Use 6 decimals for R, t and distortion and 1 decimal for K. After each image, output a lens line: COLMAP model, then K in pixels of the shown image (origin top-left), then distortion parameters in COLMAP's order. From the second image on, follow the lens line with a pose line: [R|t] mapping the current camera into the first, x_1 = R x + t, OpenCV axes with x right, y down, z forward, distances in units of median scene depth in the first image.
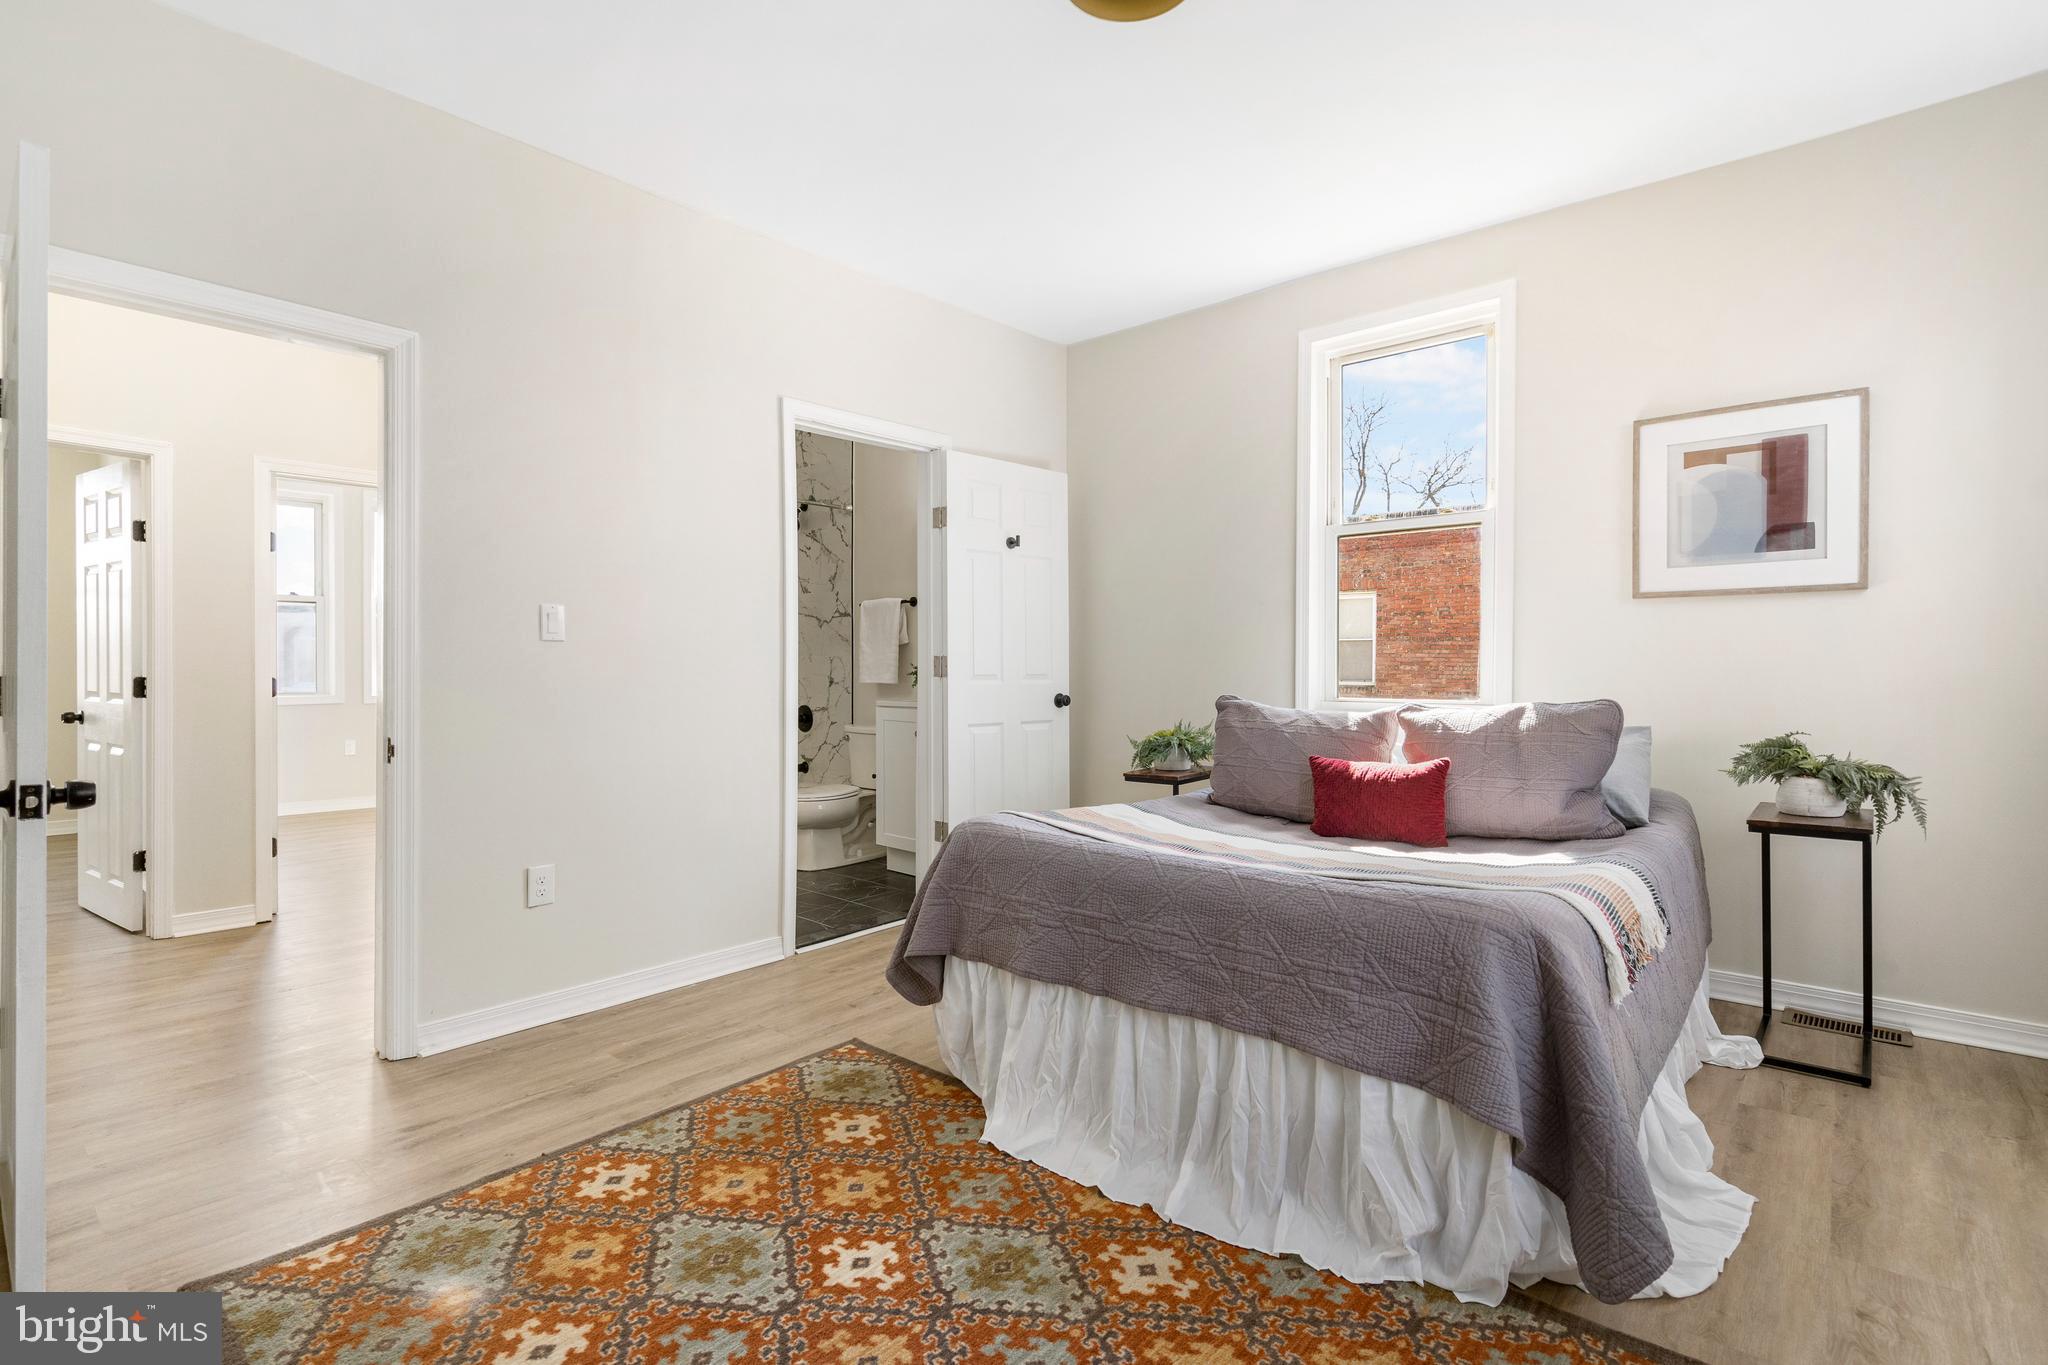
lens RADIAL K [[968.0, 0, 1024.0], [0, 968.0, 682.5], [0, 0, 1]] dist [-0.002575, 0.000006]
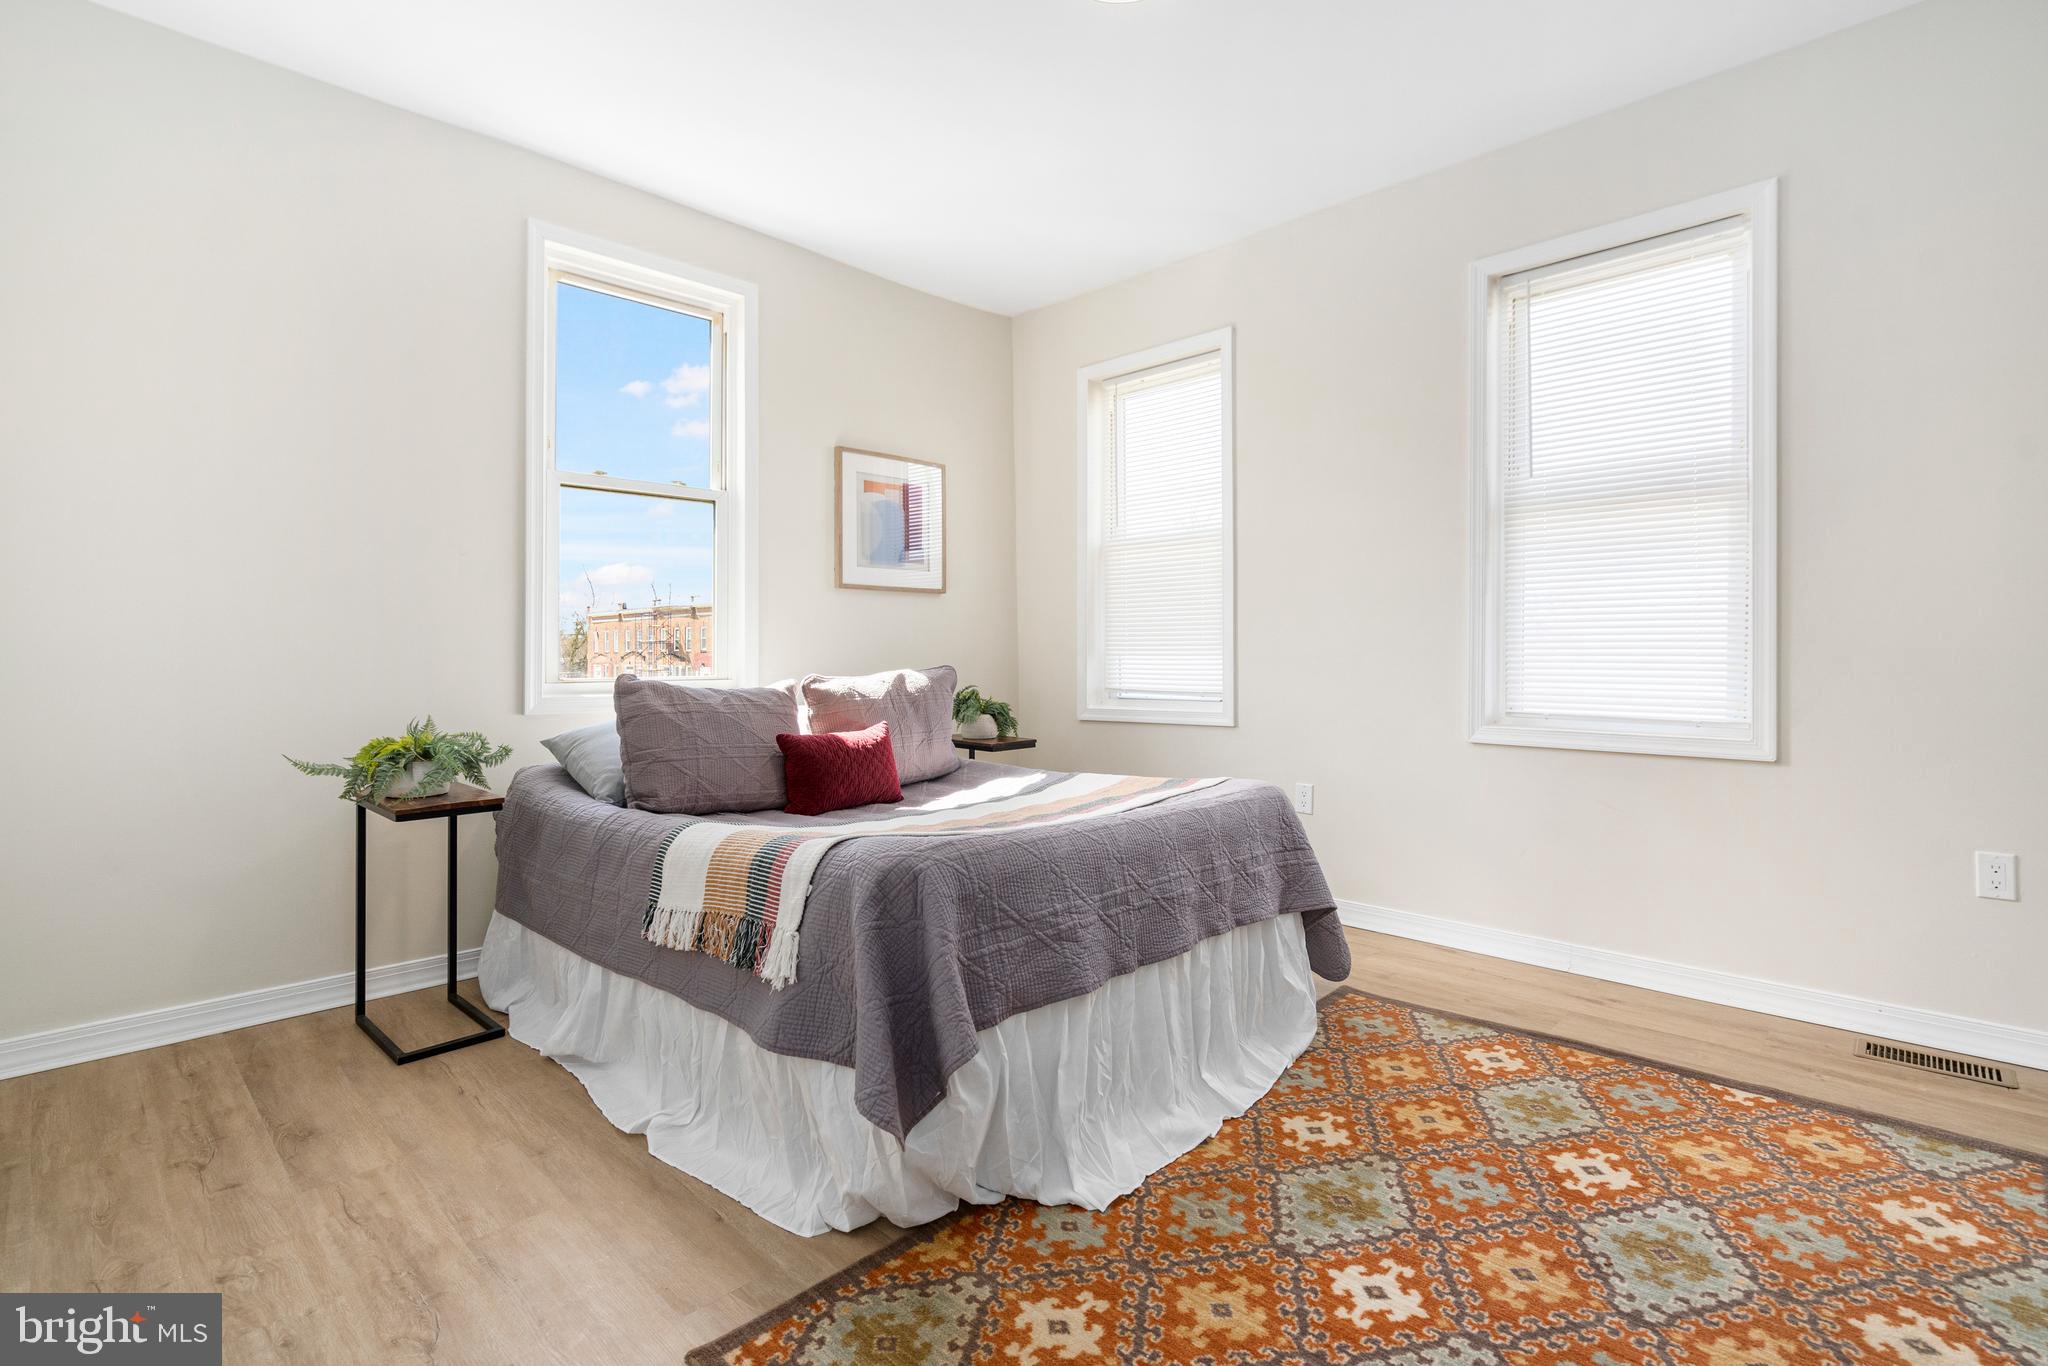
lens RADIAL K [[951.9, 0, 1028.0], [0, 951.9, 649.1], [0, 0, 1]] dist [-0.001256, -0.000111]
pose [[0.050333, 0.004806, 0.998721, -0.875067], [0.015593, 0.999863, -0.005597, 0.004731], [-0.998611, 0.015855, 0.050251, 1.040913]]
